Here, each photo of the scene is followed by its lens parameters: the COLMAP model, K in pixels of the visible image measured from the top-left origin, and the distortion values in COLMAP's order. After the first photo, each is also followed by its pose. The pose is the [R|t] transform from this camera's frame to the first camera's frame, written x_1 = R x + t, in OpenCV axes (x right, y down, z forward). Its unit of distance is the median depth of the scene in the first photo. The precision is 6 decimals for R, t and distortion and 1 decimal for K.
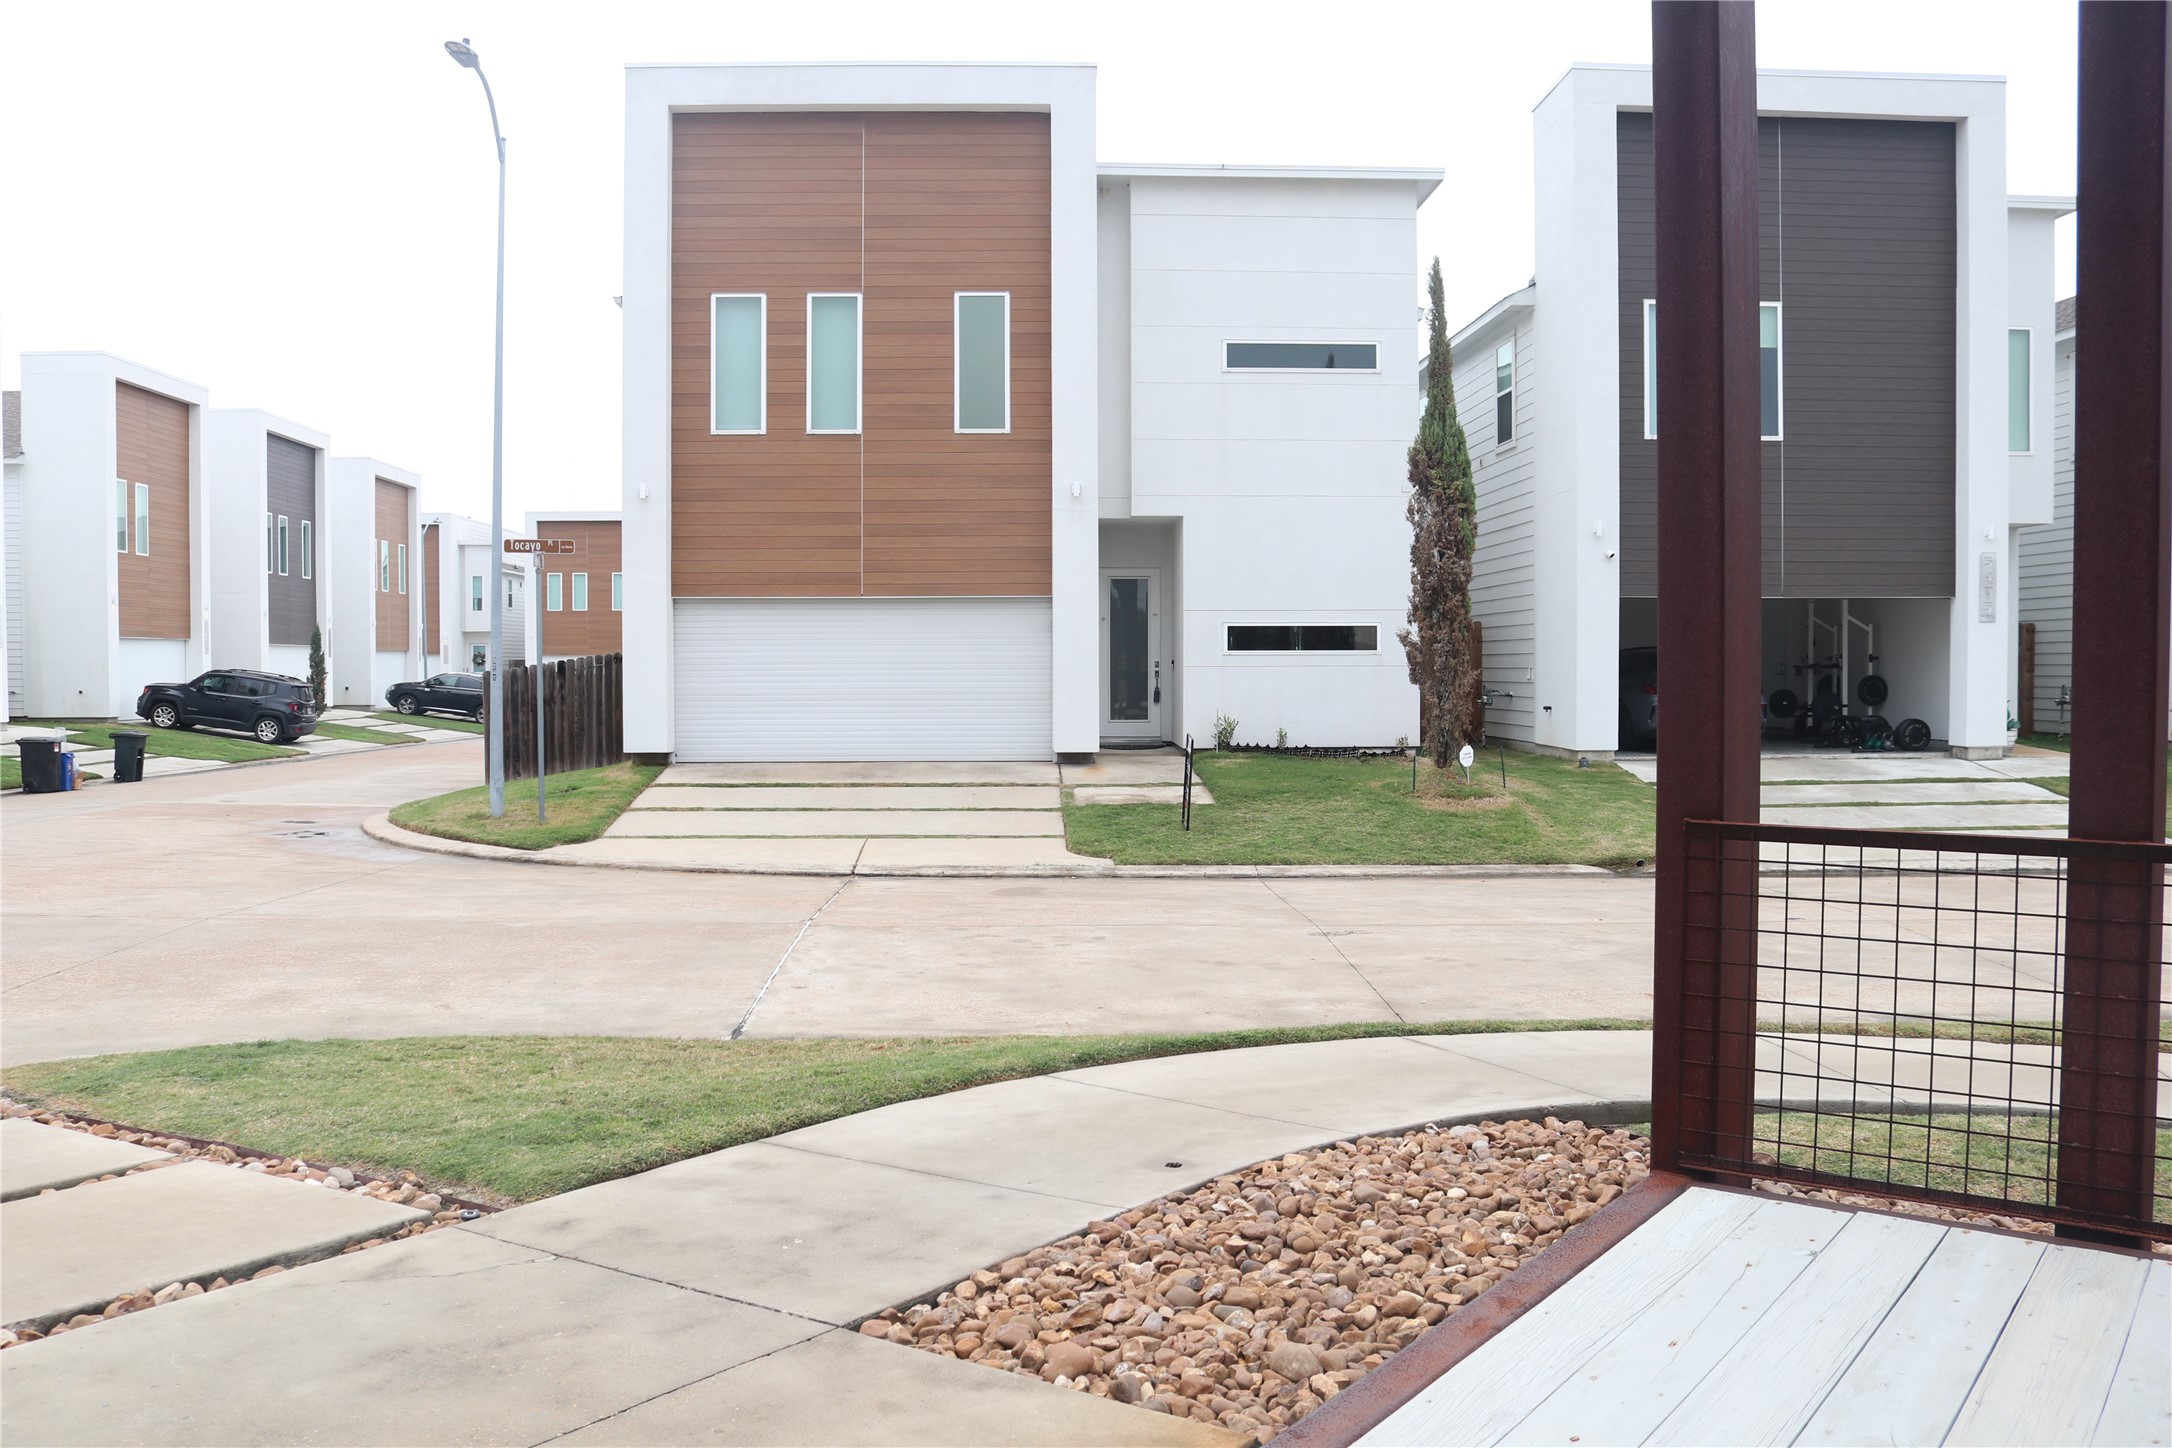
lens RADIAL K [[1812.9, 0, 1082.9], [0, 1812.9, 737.2], [0, 0, 1]] dist [-0.127349, 0.058056]
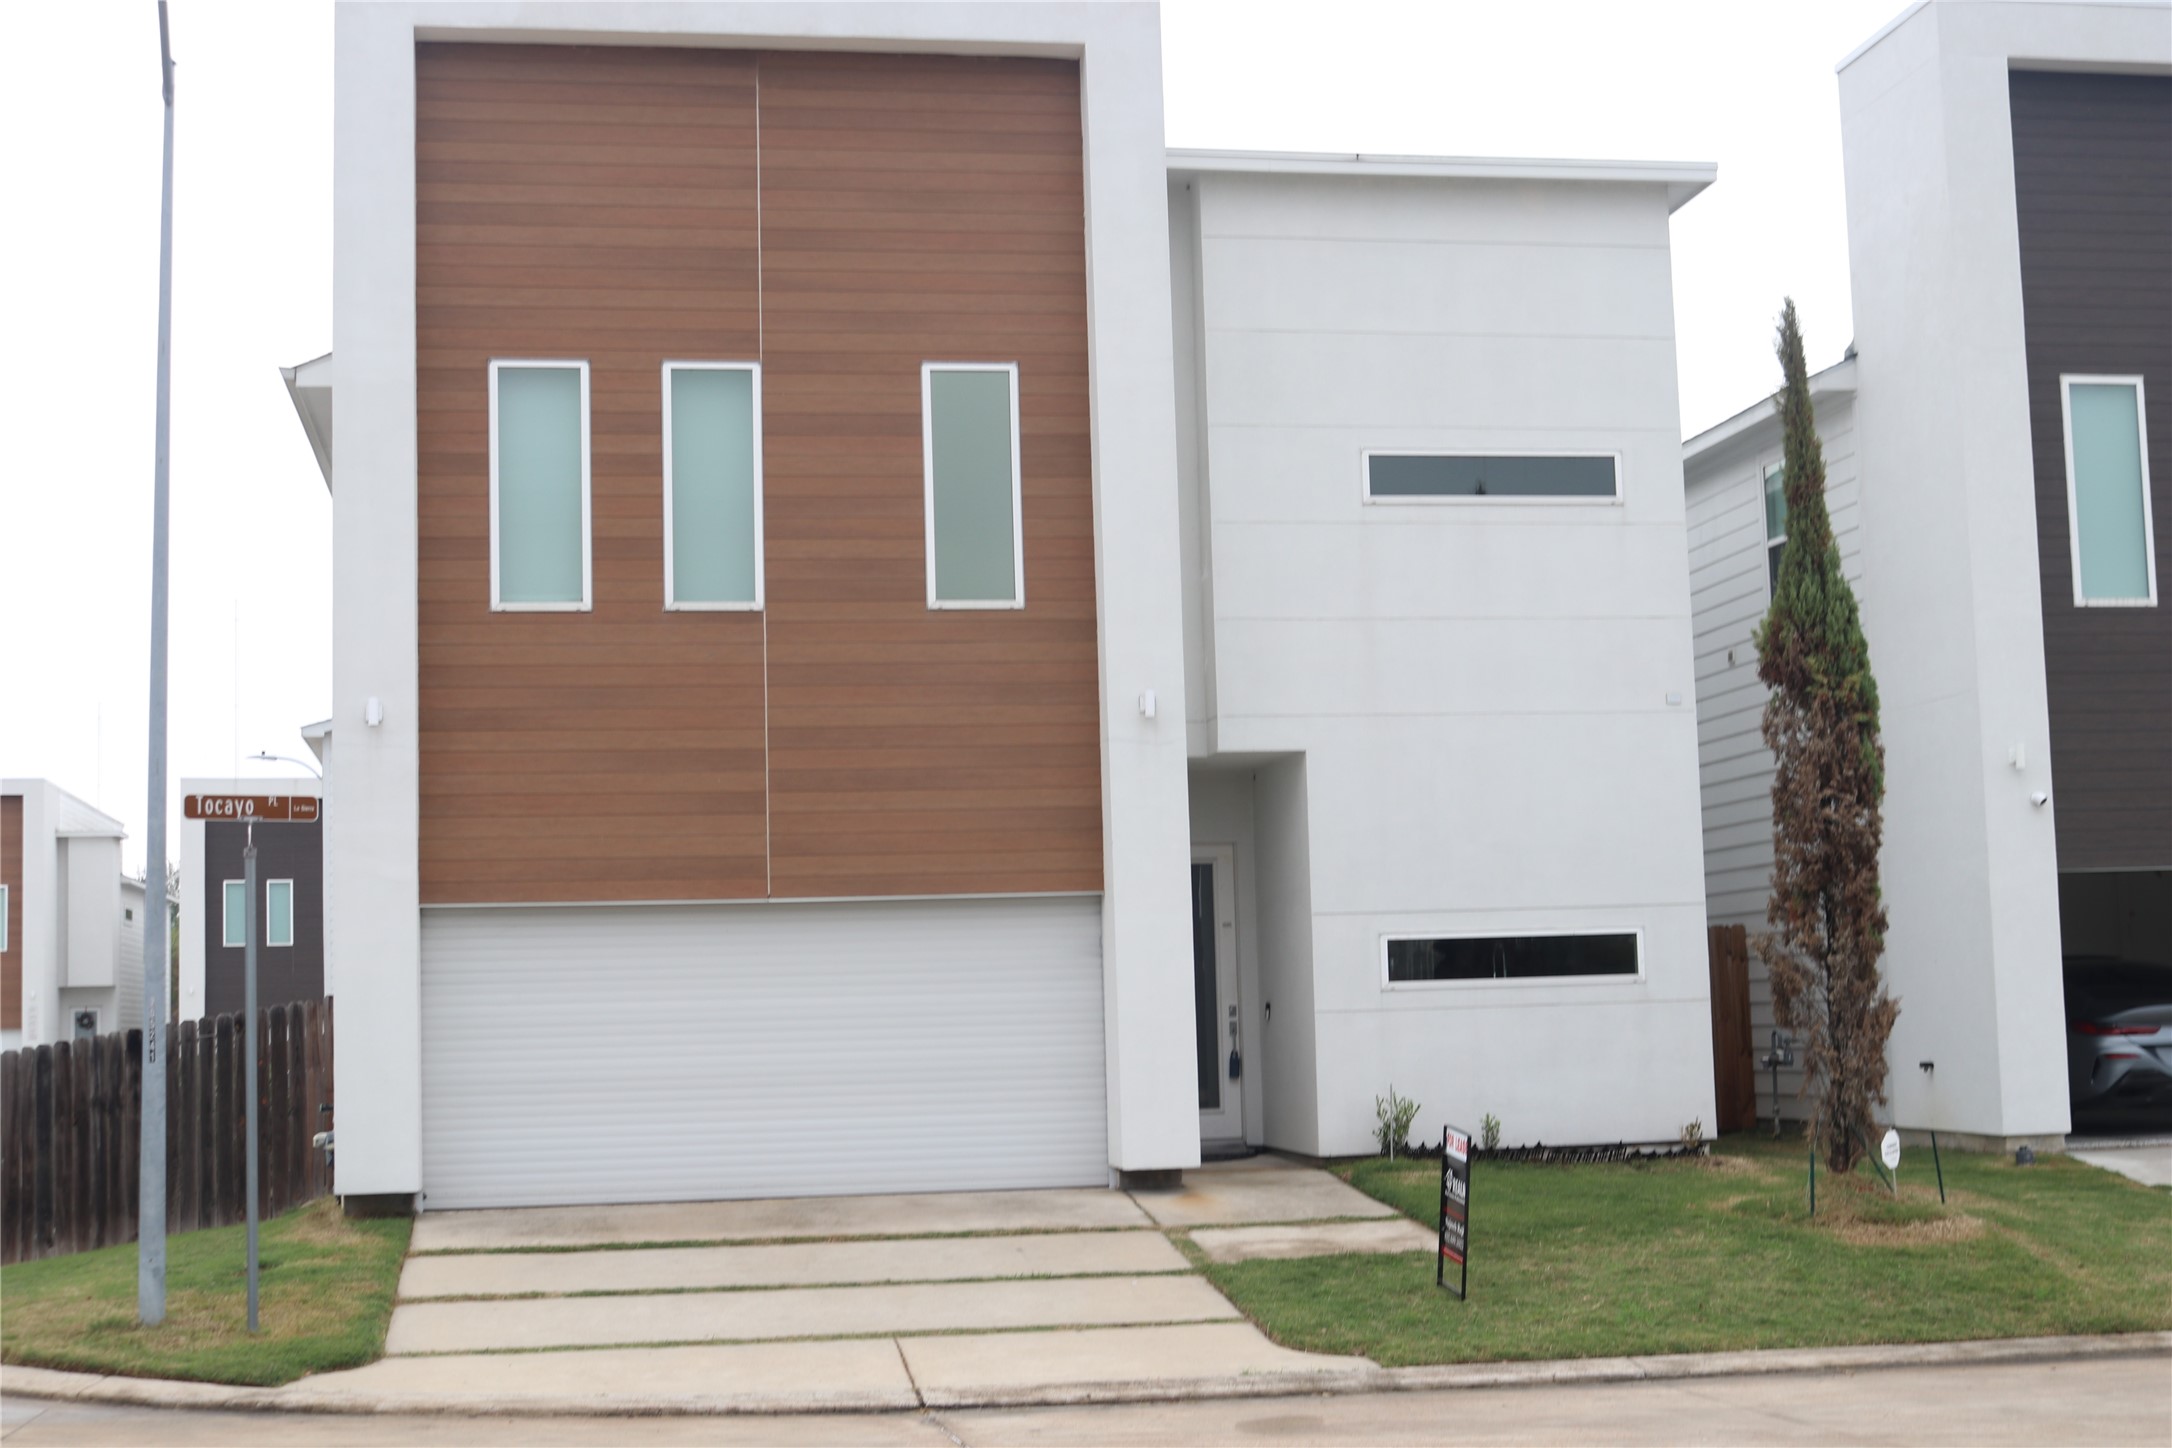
lens RADIAL K [[2983.9, 0, 1087.1], [0, 2983.9, 742.5], [0, 0, 1]] dist [-0.046663, 0.000000]
pose [[0.989931, -0.012388, 0.141005, -0.154802], [0.031457, 0.990505, -0.133827, 0.000490], [-0.138009, 0.136915, 0.980922, 0.079457]]
